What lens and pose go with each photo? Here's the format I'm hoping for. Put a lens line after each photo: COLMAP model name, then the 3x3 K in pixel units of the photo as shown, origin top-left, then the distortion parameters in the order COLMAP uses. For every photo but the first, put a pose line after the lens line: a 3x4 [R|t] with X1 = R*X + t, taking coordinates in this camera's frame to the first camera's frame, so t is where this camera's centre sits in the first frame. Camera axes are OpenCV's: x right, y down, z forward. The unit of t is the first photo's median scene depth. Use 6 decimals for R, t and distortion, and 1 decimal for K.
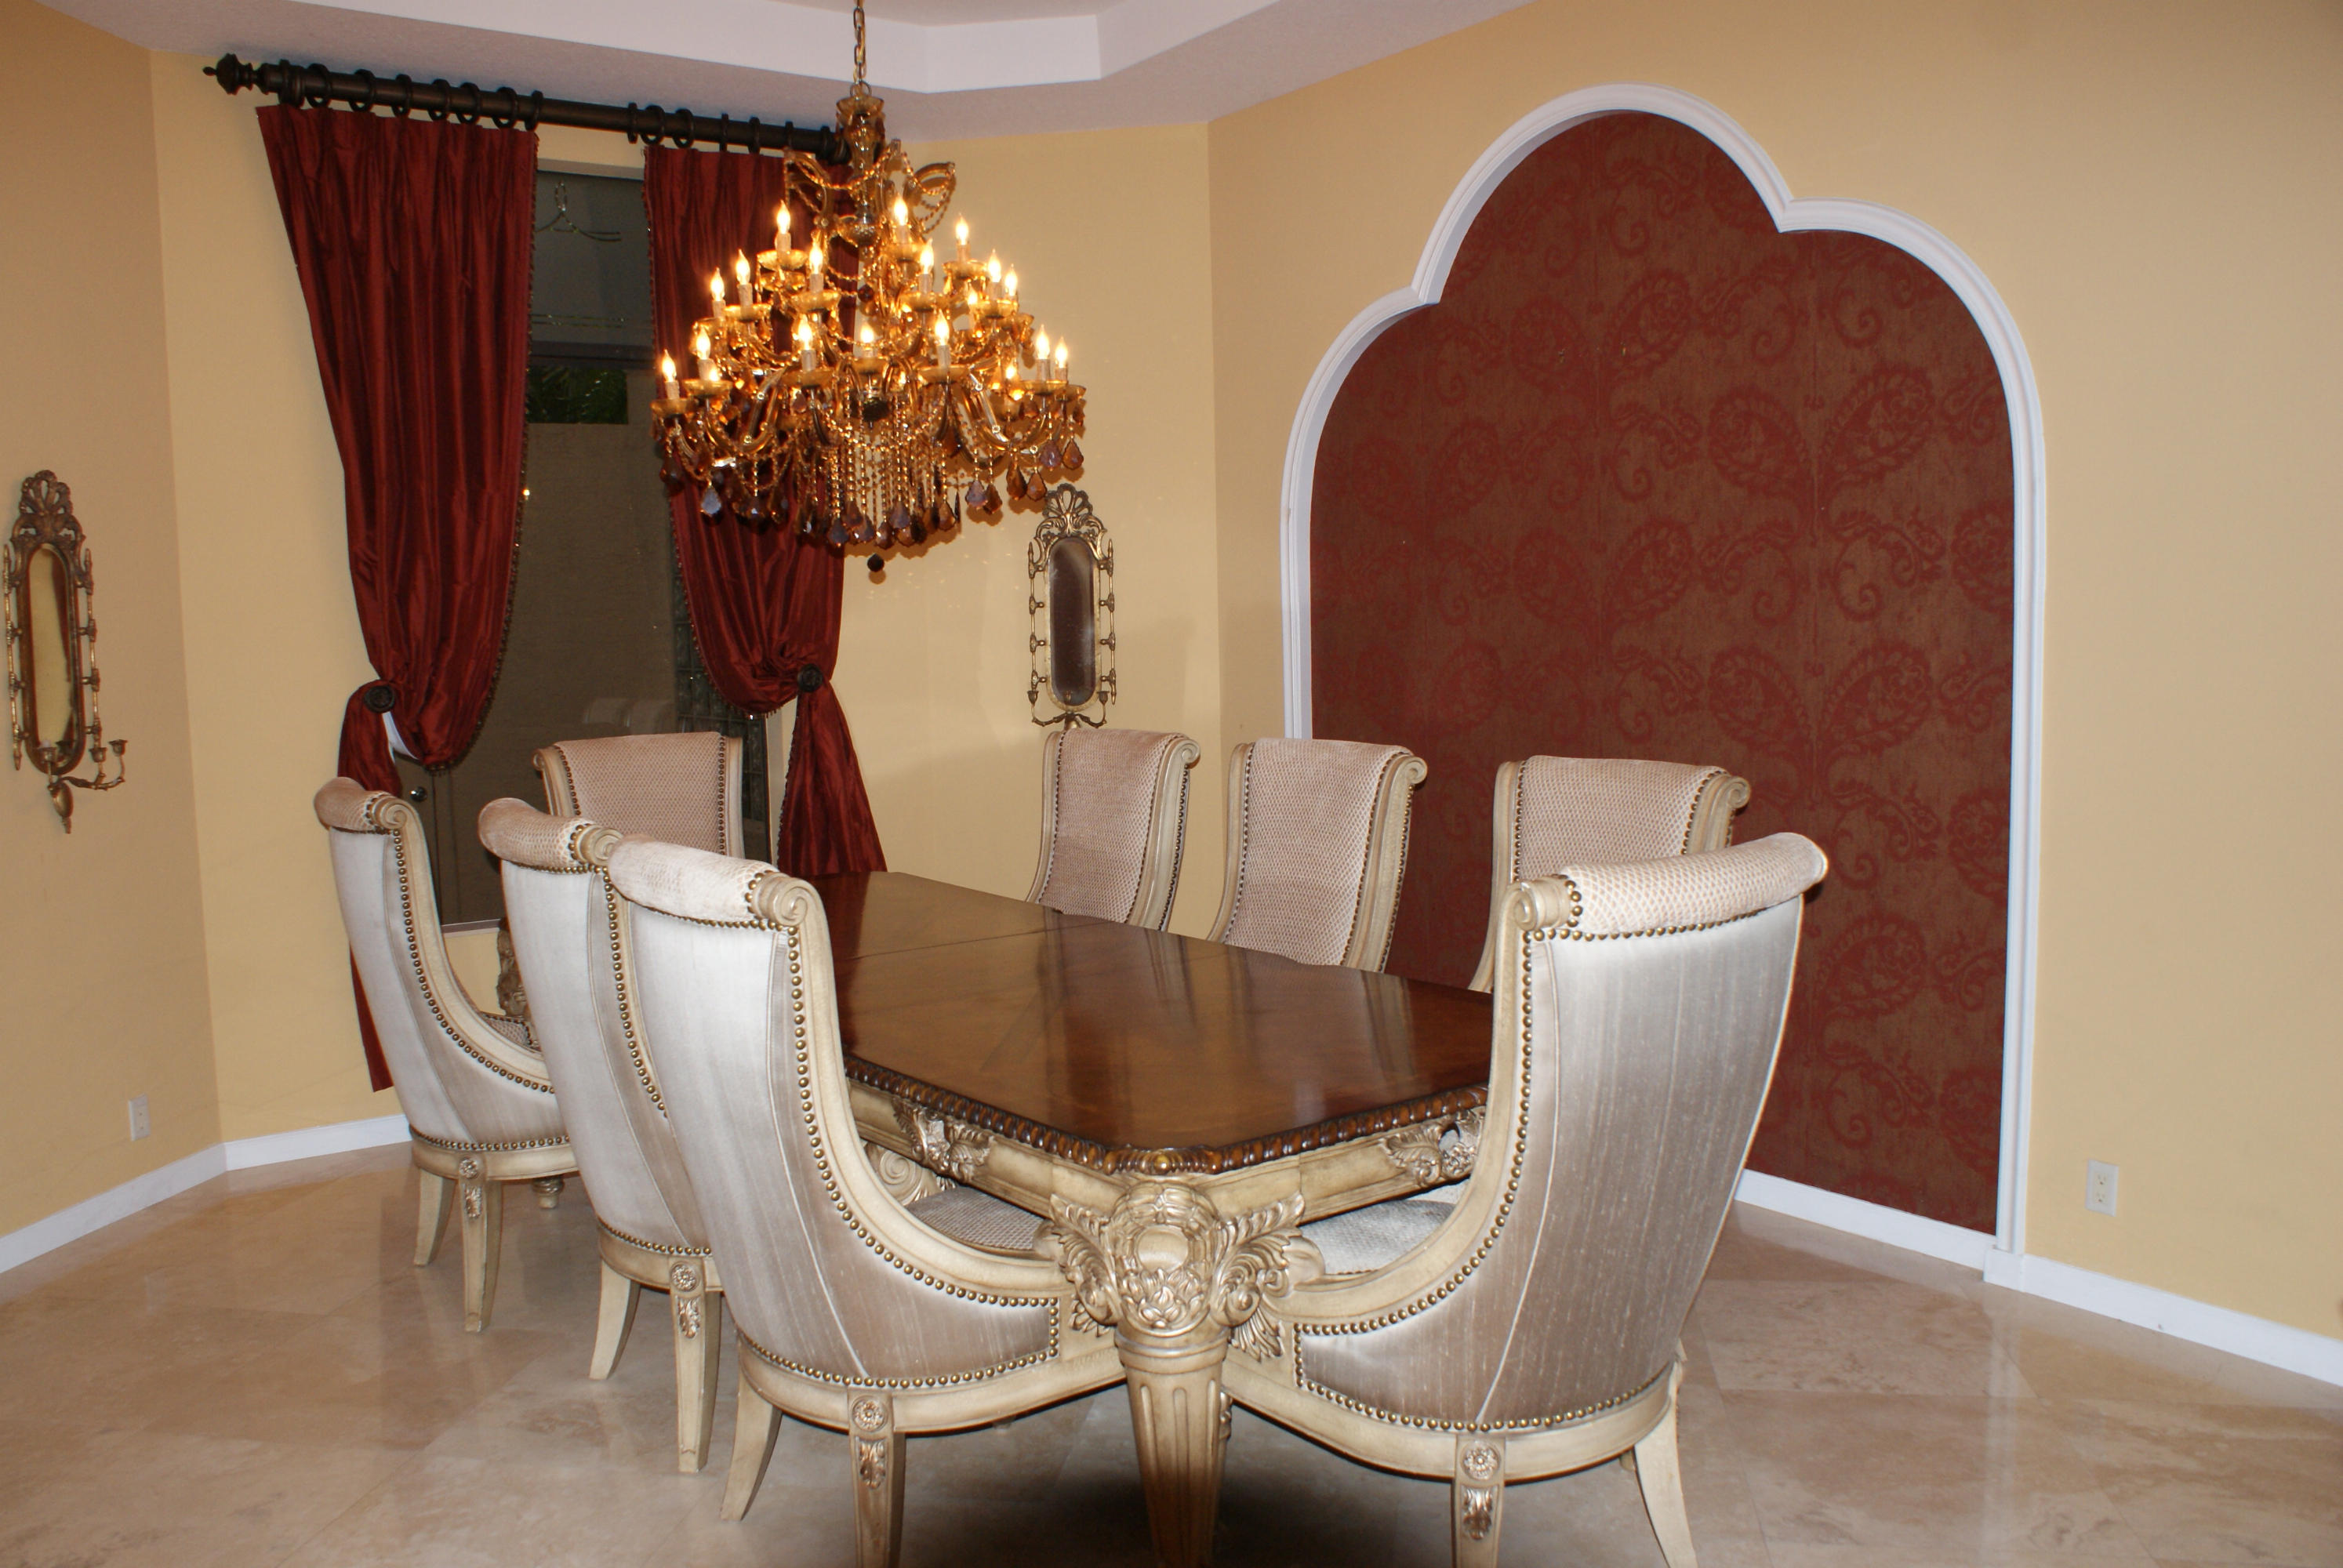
lens RADIAL K [[1929.3, 0, 1264.4], [0, 1929.3, 786.9], [0, 0, 1]] dist [-0.137280, 0.149053]
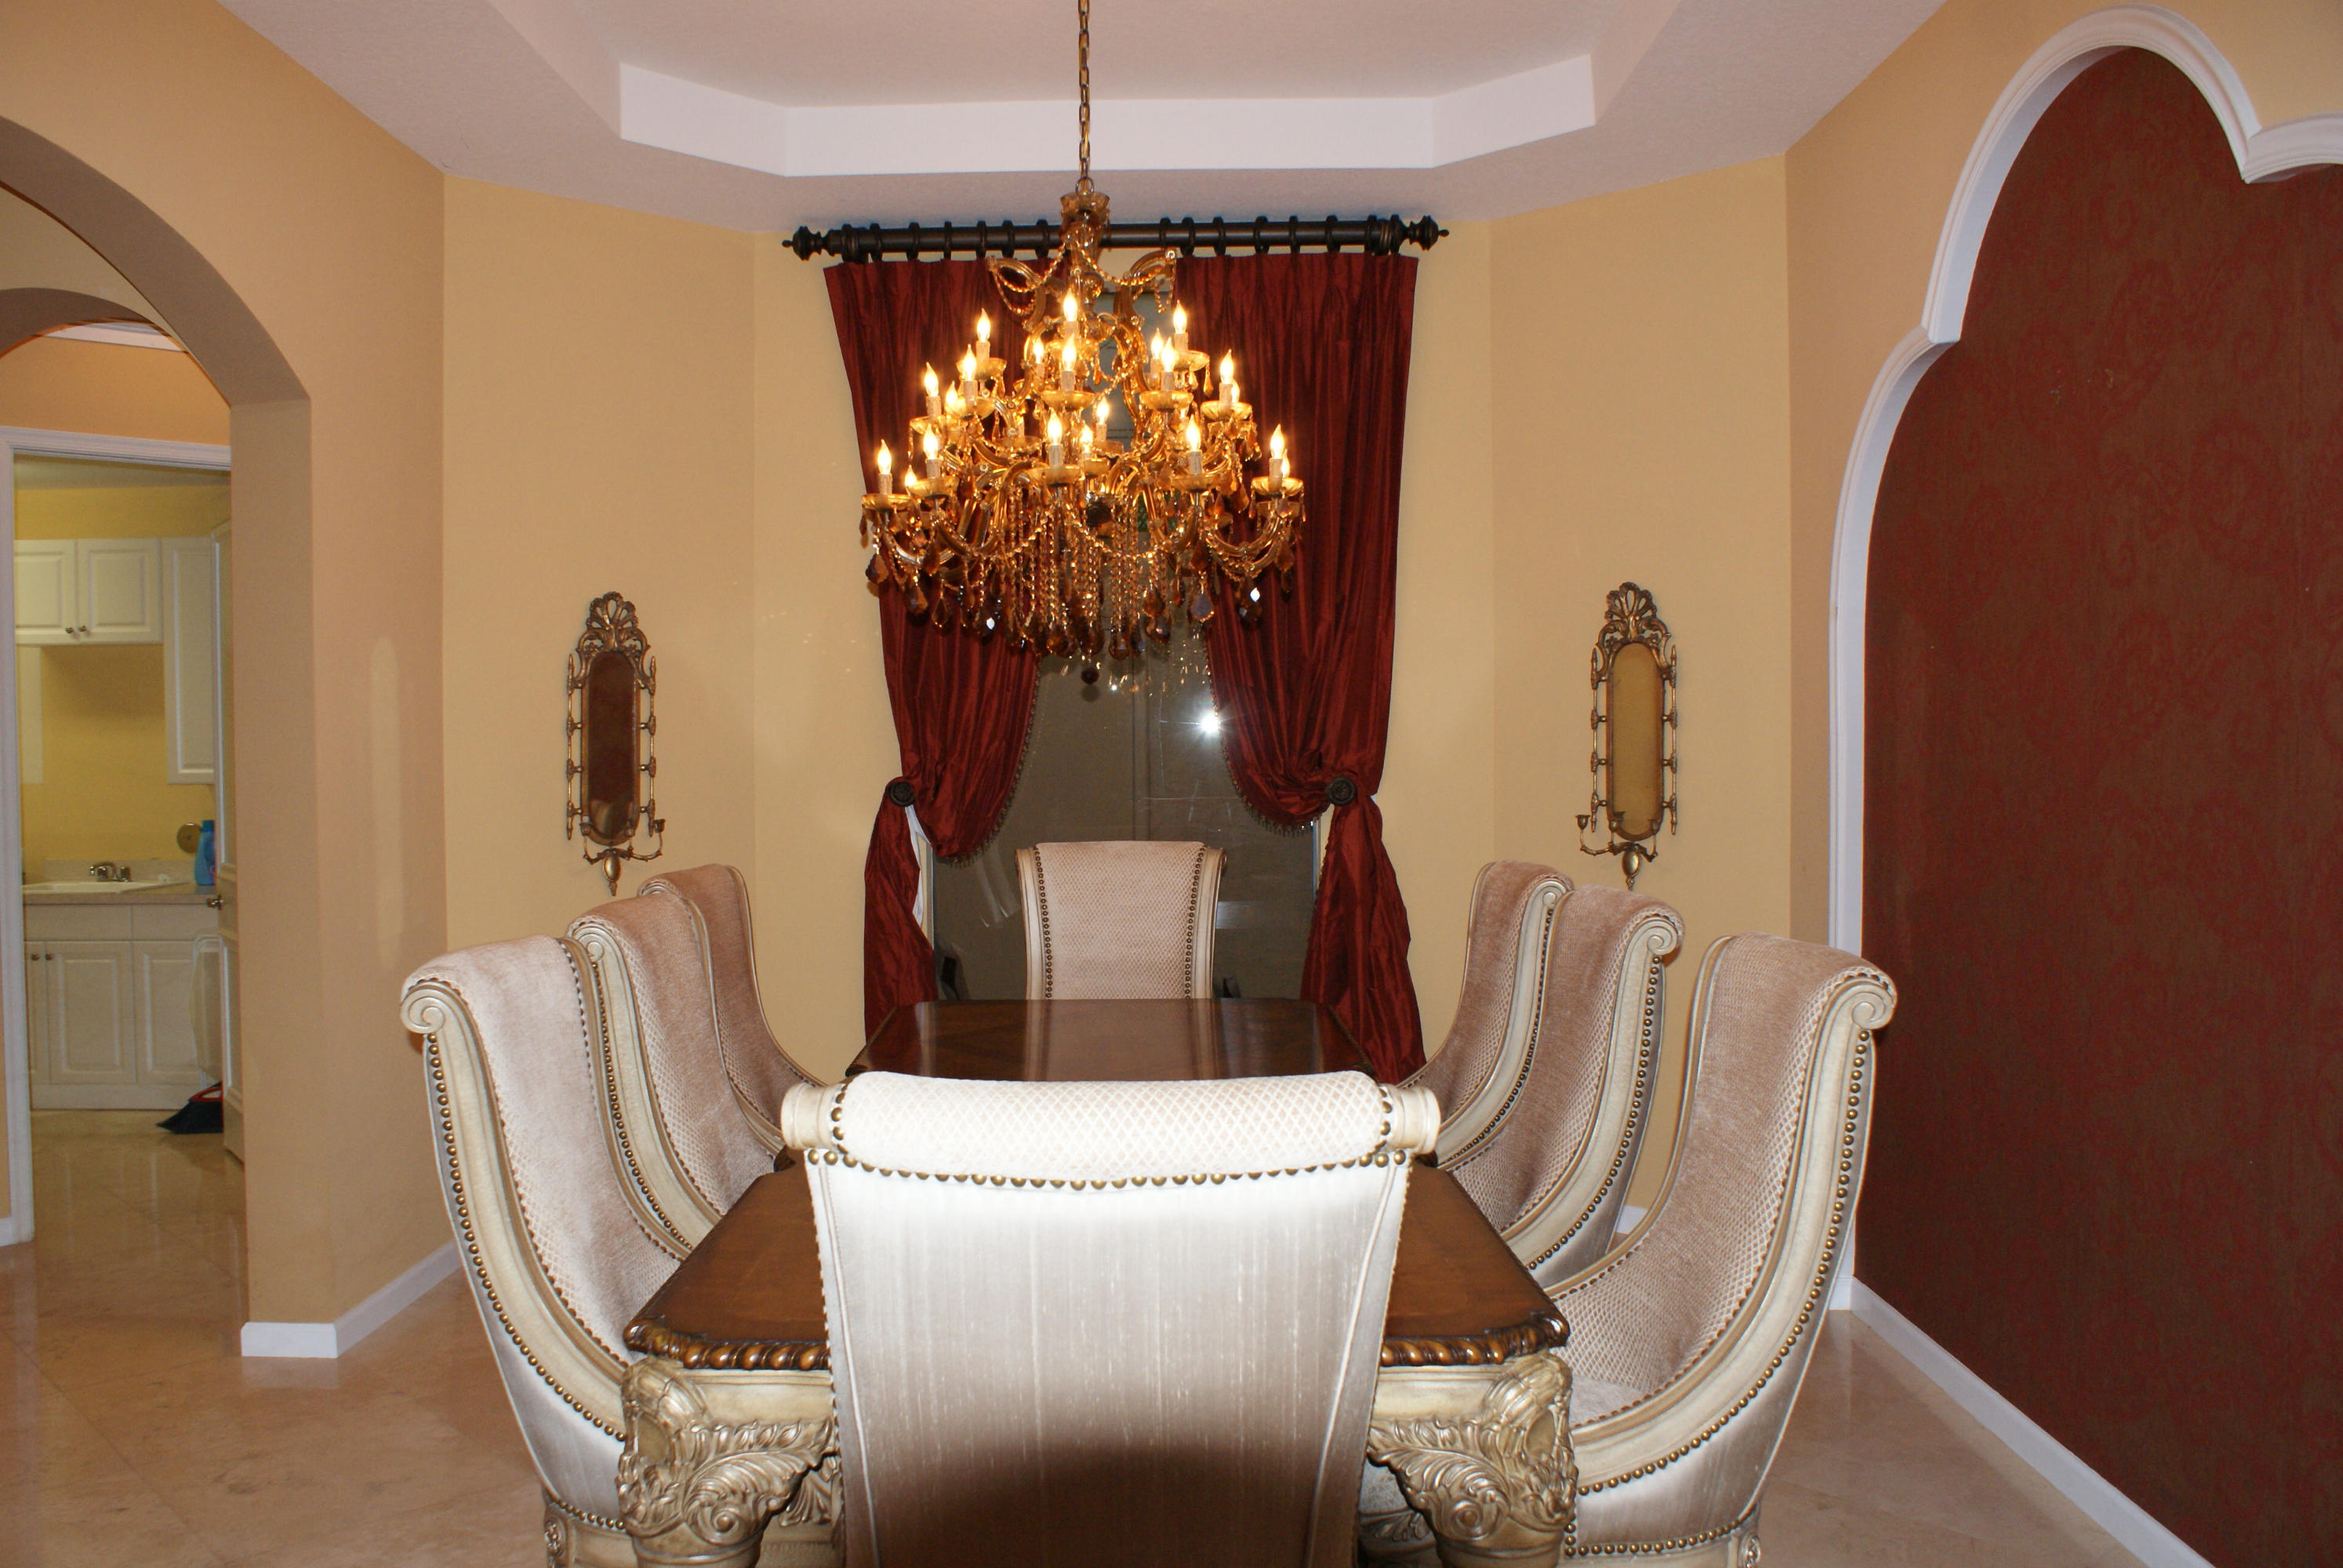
lens RADIAL K [[1929.3, 0, 1264.4], [0, 1929.3, 786.9], [0, 0, 1]] dist [-0.137280, 0.149053]
pose [[0.800773, 0.035451, -0.597918, 0.375206], [-0.068583, 0.997108, -0.032731, -0.030510], [0.595029, 0.067217, 0.800889, 0.256101]]
